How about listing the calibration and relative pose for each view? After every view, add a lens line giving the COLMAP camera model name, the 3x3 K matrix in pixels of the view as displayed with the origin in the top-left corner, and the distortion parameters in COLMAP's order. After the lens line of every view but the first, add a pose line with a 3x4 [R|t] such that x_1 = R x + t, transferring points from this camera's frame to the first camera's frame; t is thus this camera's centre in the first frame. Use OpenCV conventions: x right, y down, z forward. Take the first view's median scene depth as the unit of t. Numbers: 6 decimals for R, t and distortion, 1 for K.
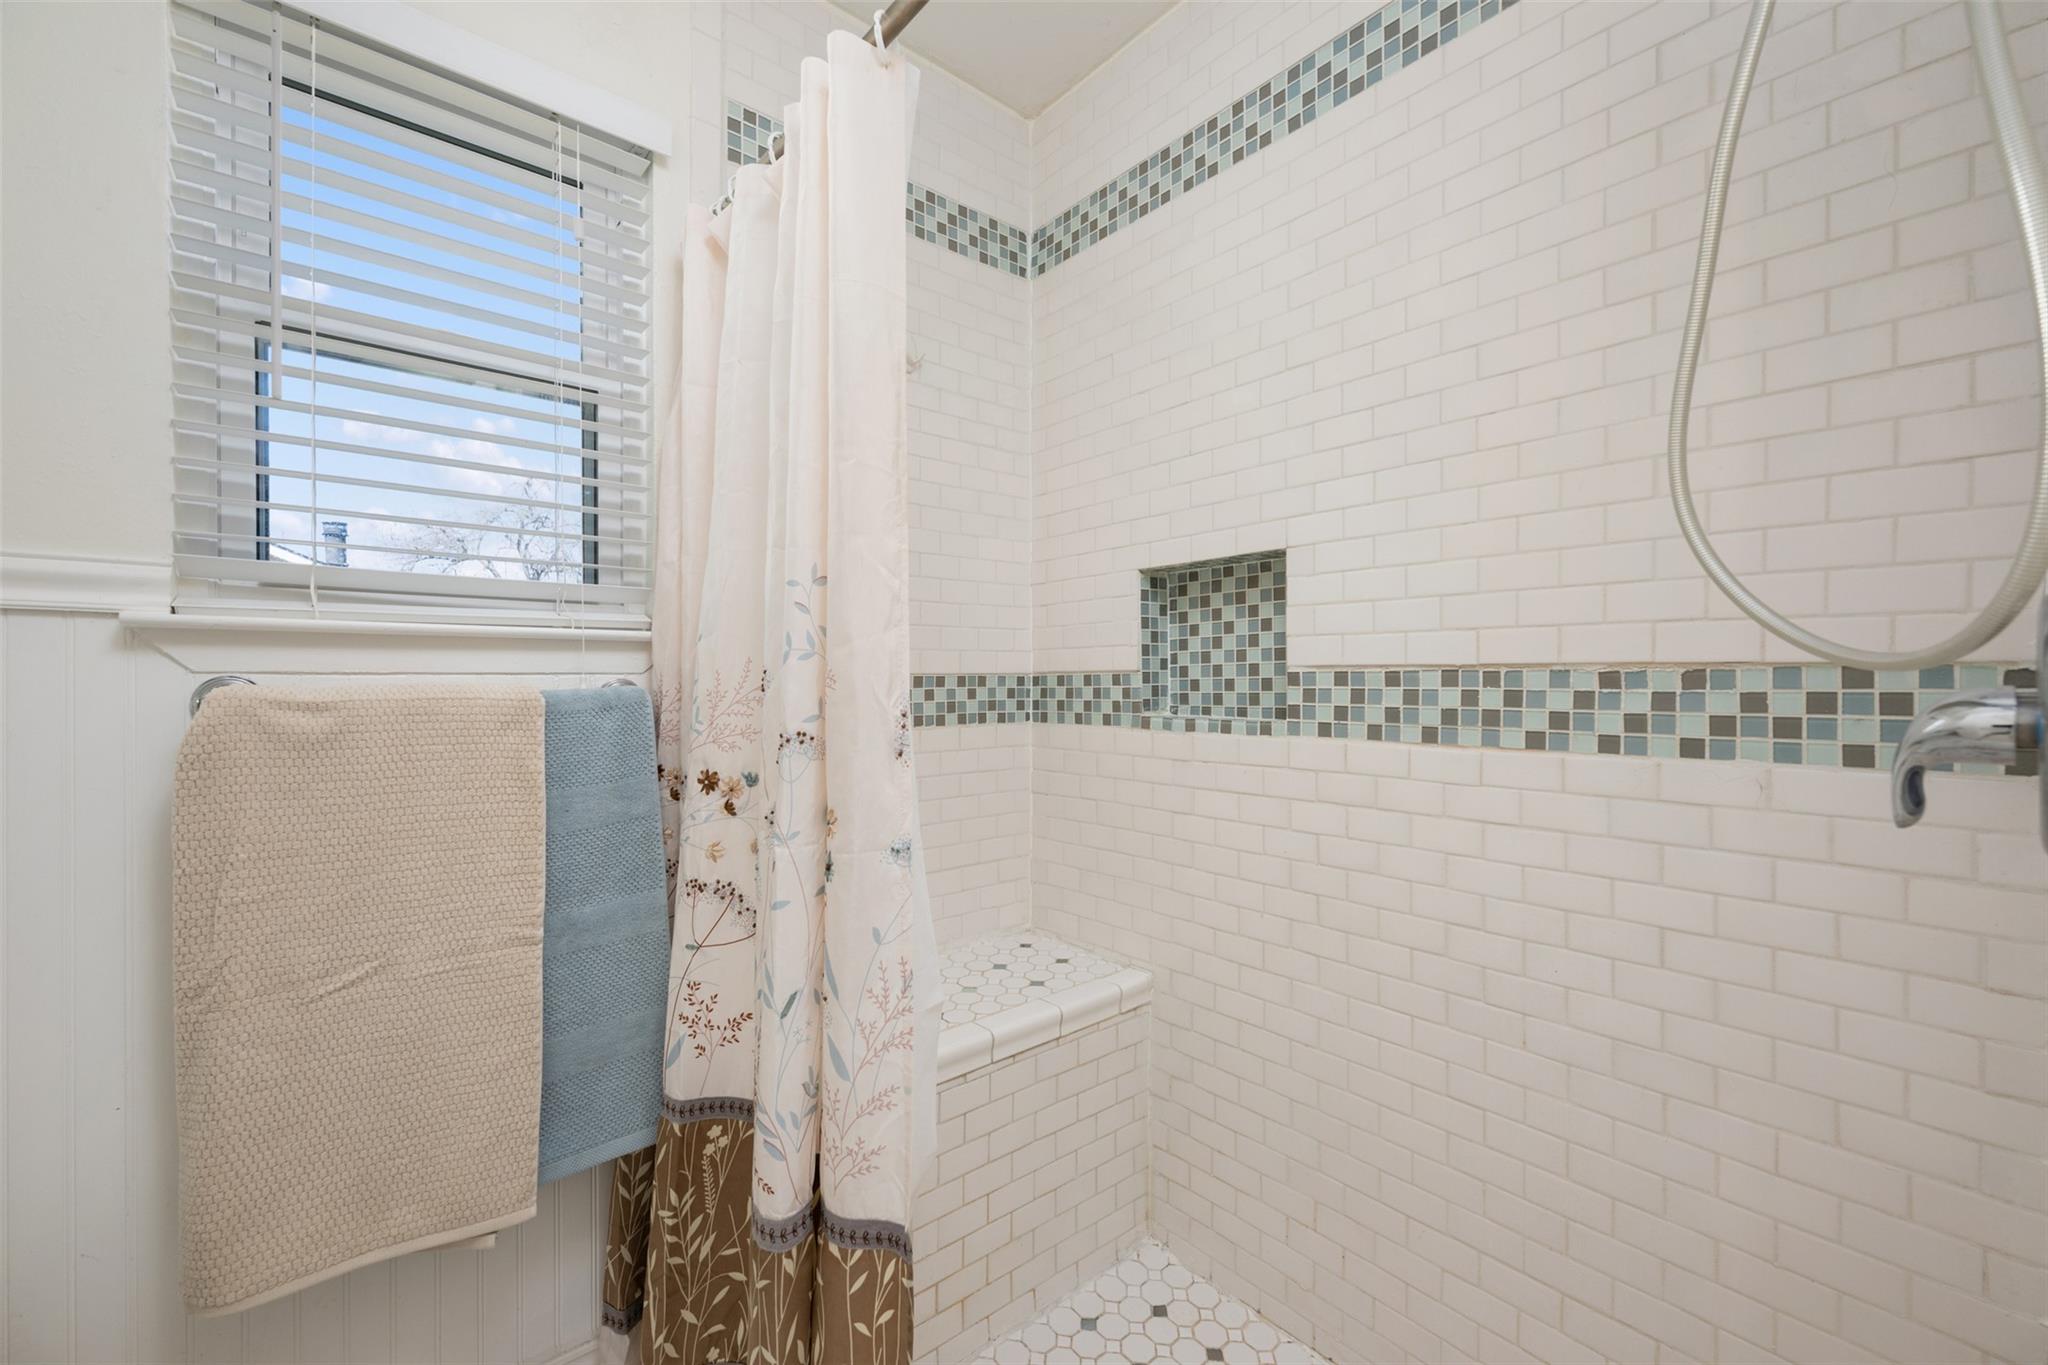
lens RADIAL K [[822.6, 0, 1022.0], [0, 822.6, 679.6], [0, 0, 1]] dist [-0.003233, 0.000289]
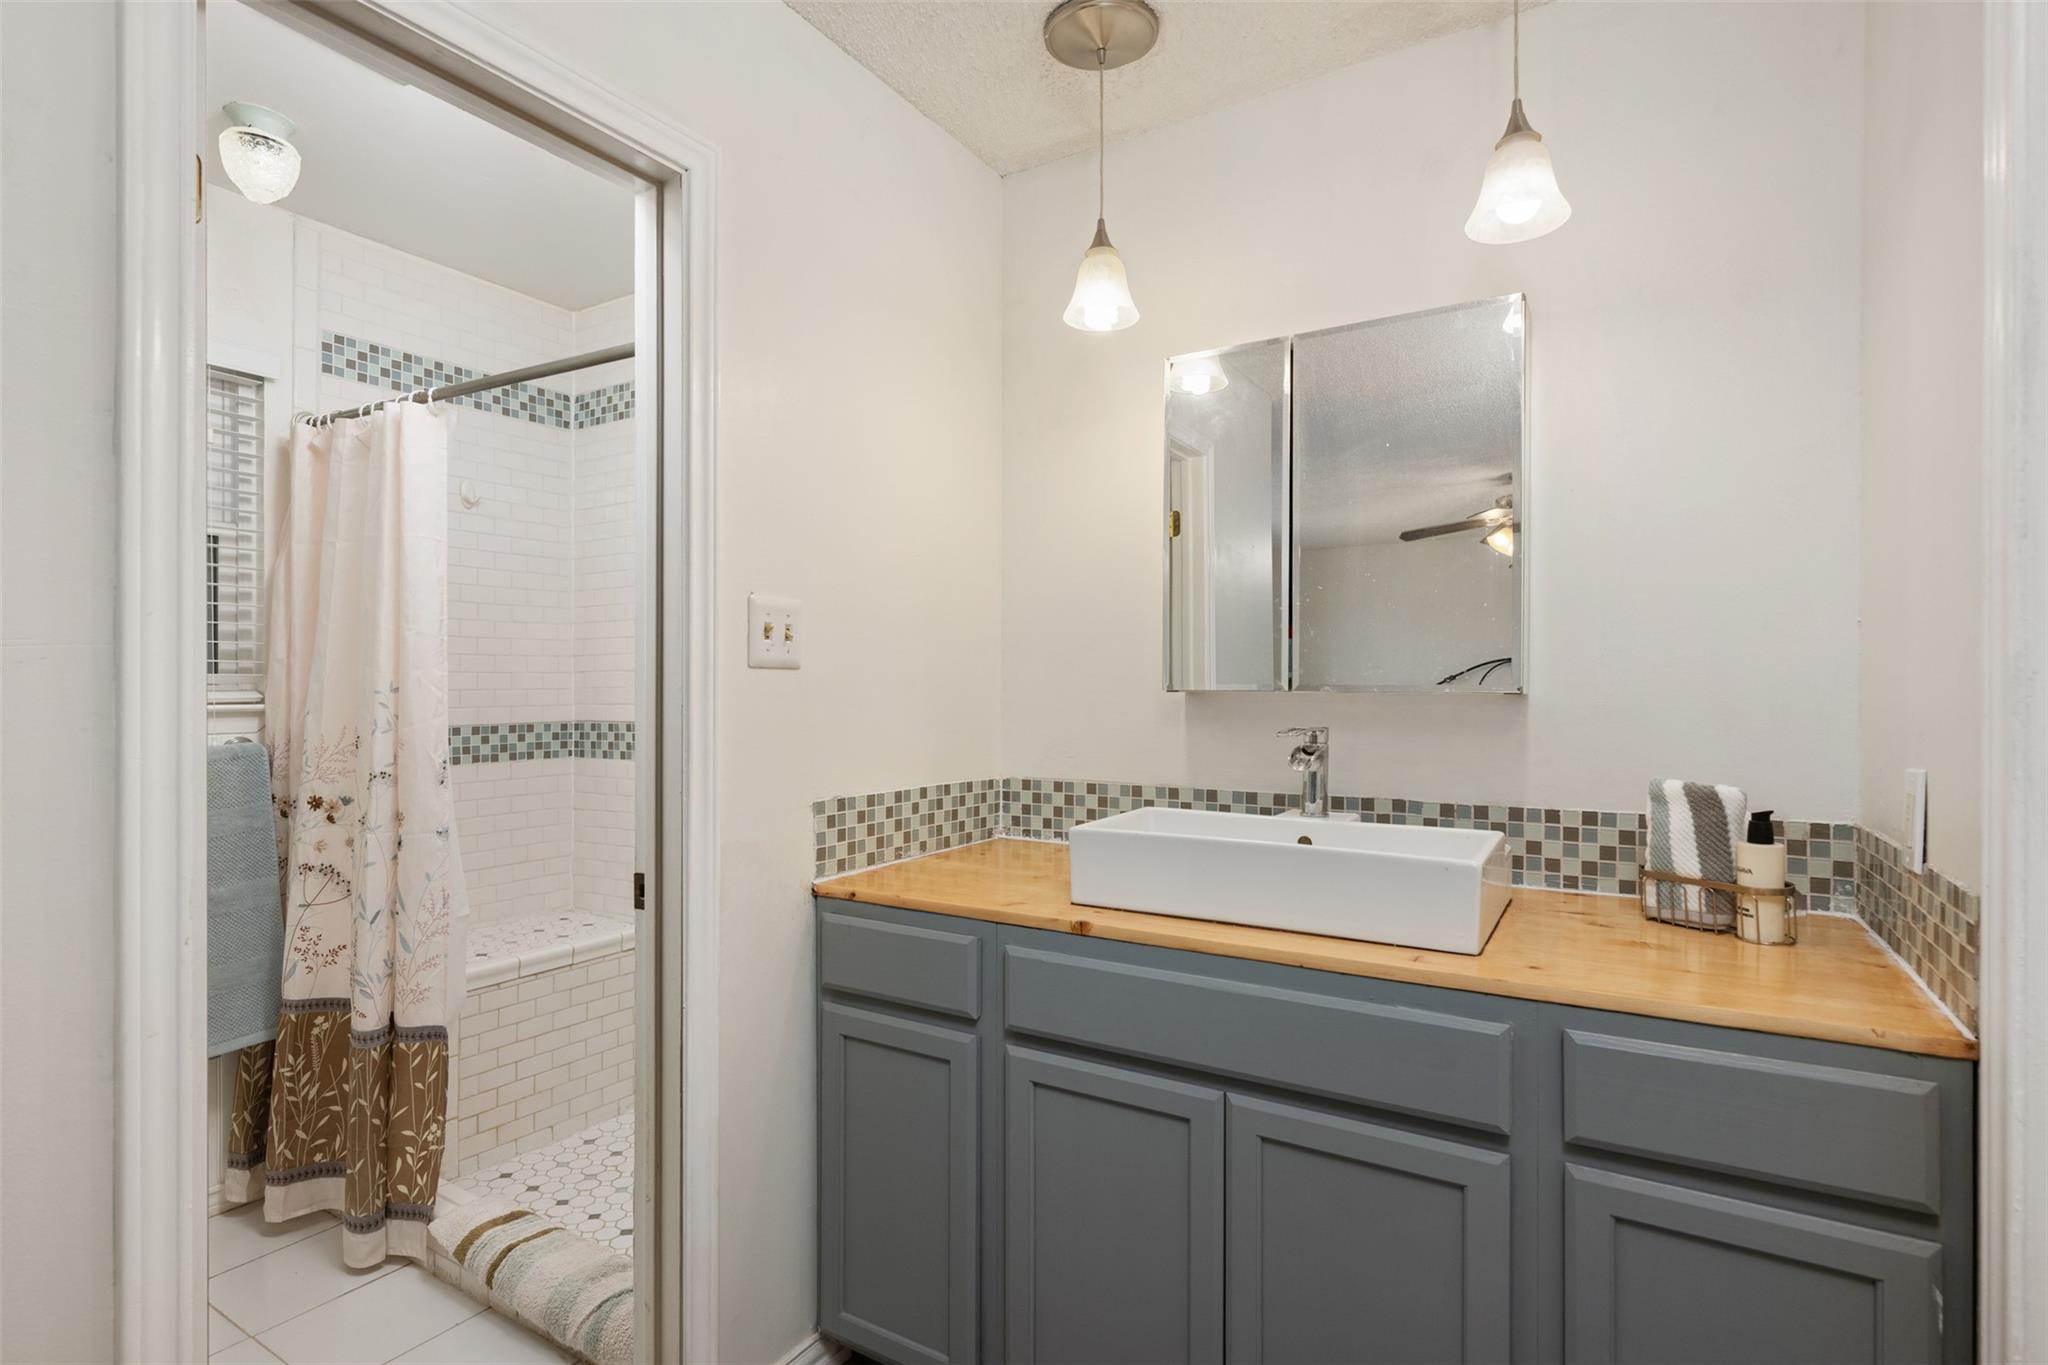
lens RADIAL K [[1000.1, 0, 1017.1], [0, 1000.1, 688.6], [0, 0, 1]] dist [-0.000436, -0.000457]
pose [[0.950651, 0.002458, 0.310253, 0.284583], [-0.003173, 0.999993, 0.001800, -0.096661], [-0.310246, -0.002696, 0.950652, -1.154994]]
